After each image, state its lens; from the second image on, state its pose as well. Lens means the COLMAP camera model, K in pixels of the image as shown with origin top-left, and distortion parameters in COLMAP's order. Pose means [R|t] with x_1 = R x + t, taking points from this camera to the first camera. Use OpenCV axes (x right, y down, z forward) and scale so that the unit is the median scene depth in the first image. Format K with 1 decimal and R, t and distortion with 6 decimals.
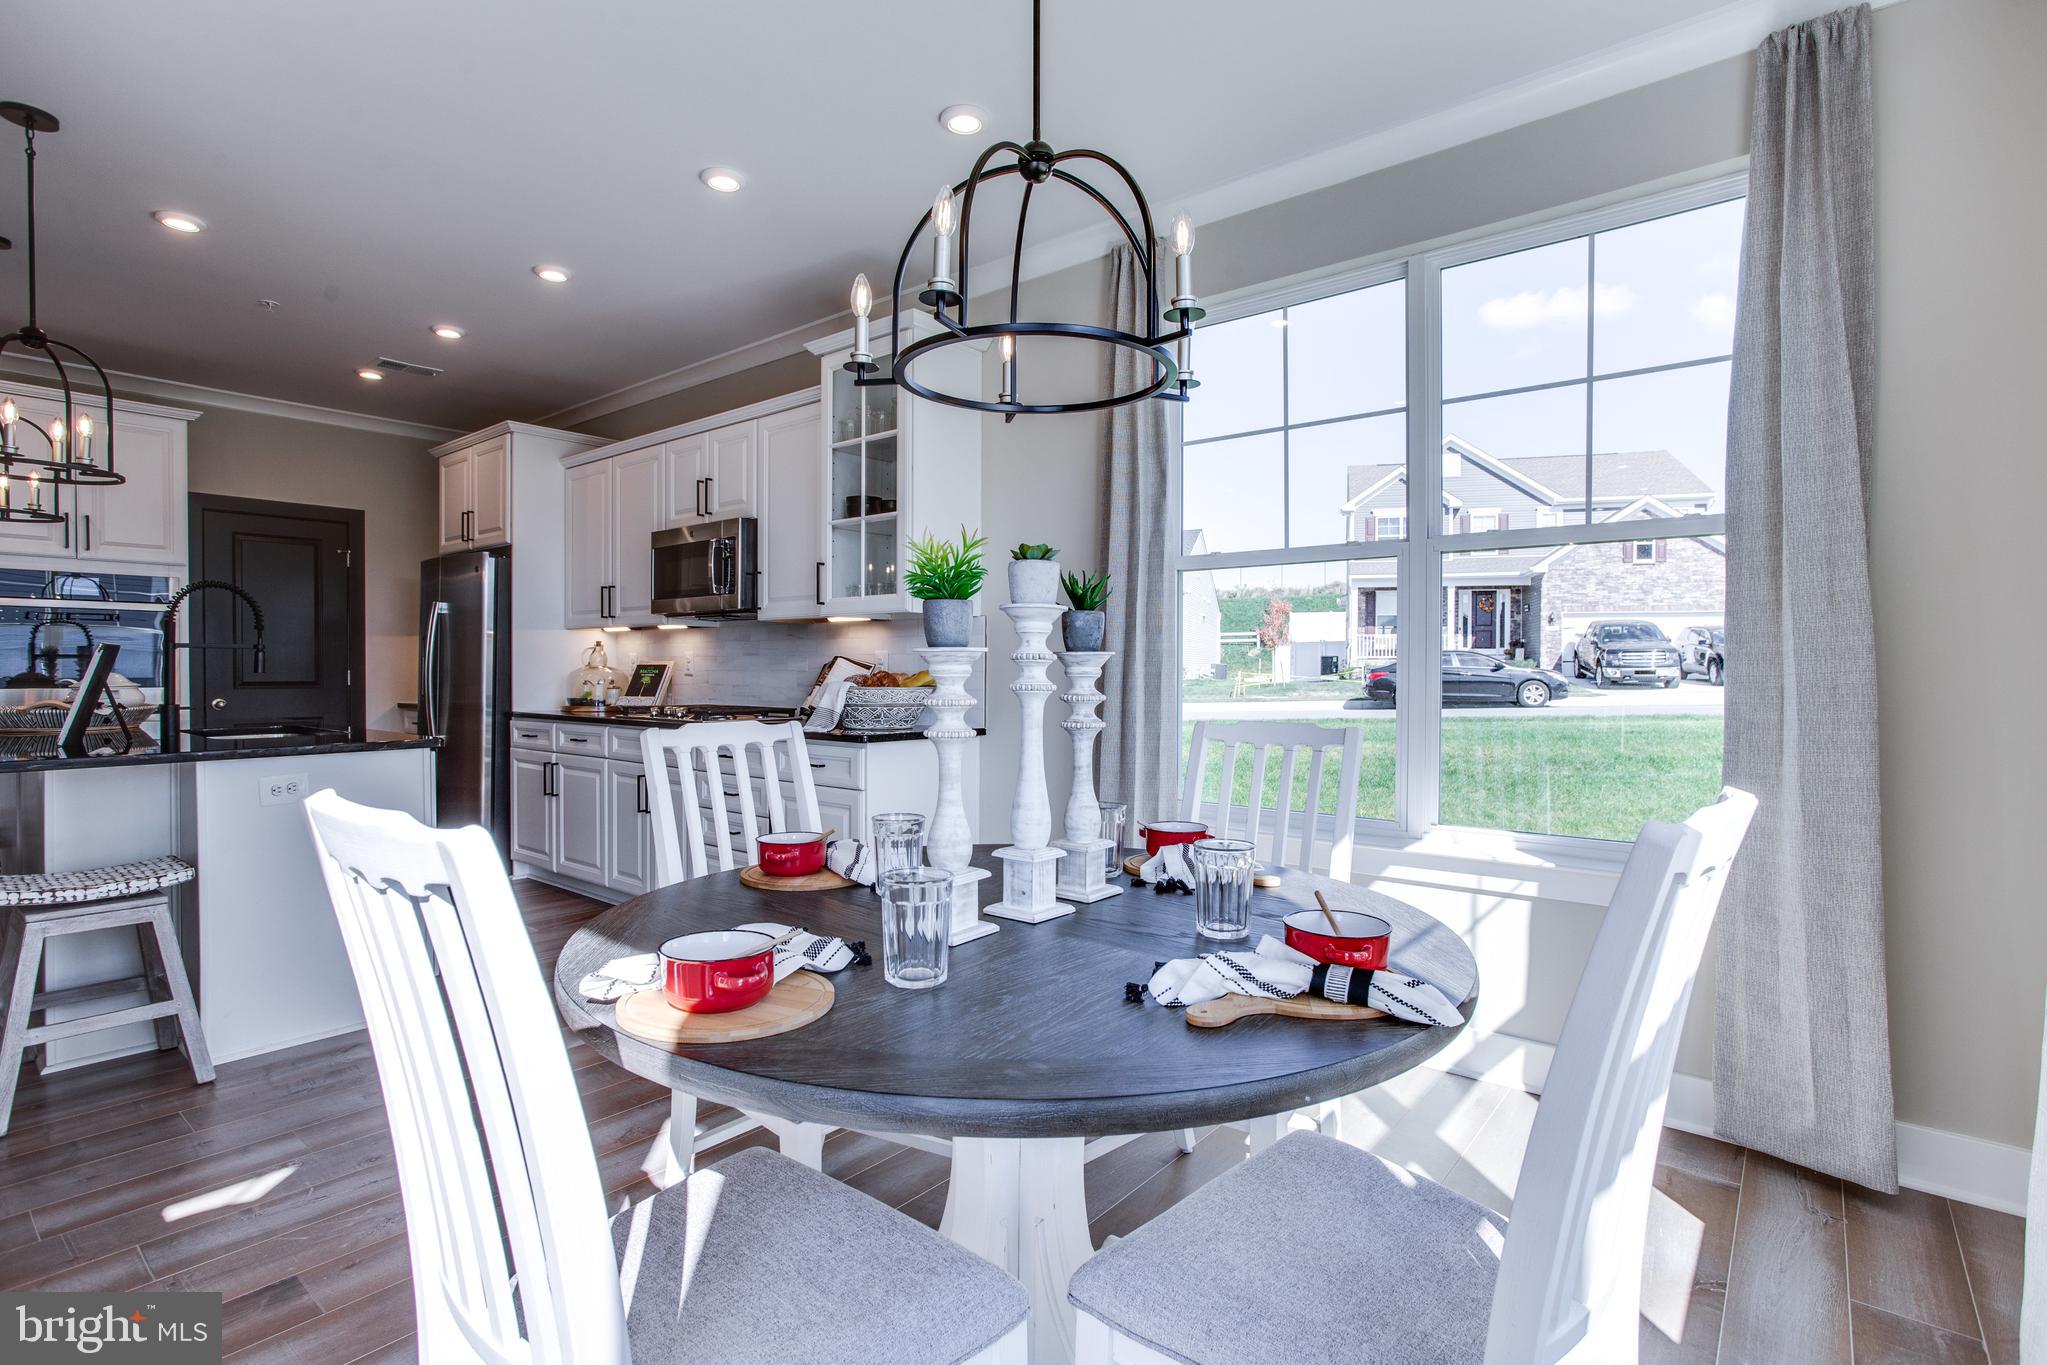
lens RADIAL K [[998.4, 0, 1023.5], [0, 998.4, 682.5], [0, 0, 1]] dist [-0.033512, 0.018580]
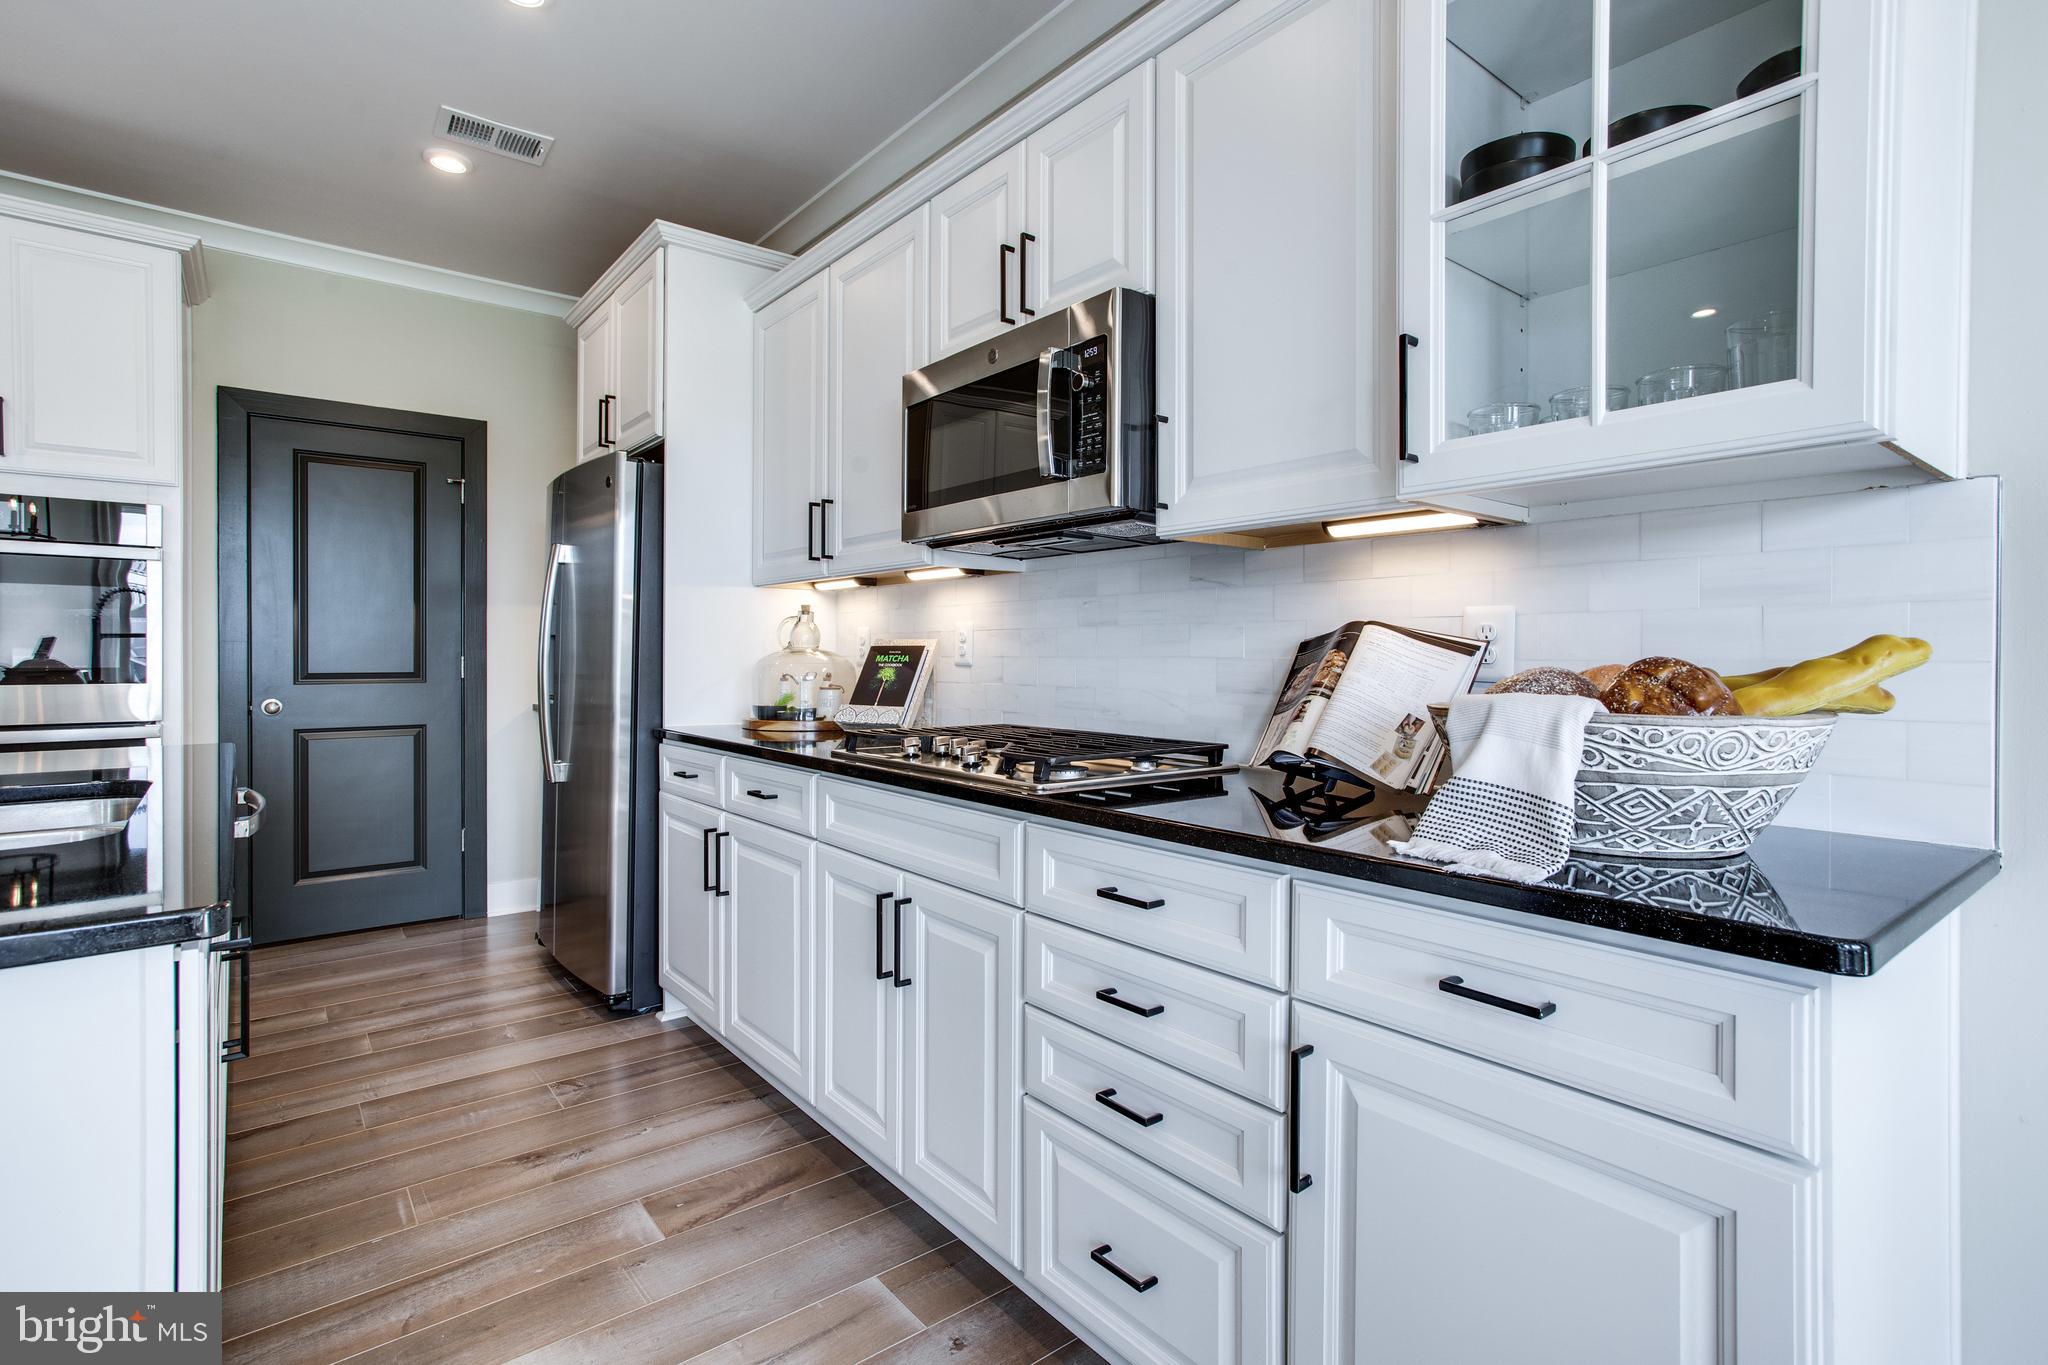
lens RADIAL K [[983.7, 0, 1041.1], [0, 983.7, 661.1], [0, 0, 1]] dist [-0.041591, 0.029135]
pose [[0.982340, 0.002388, -0.187089, -0.207477], [-0.003887, 0.999963, -0.007649, -0.006390], [0.187064, 0.008241, 0.982313, 0.515838]]
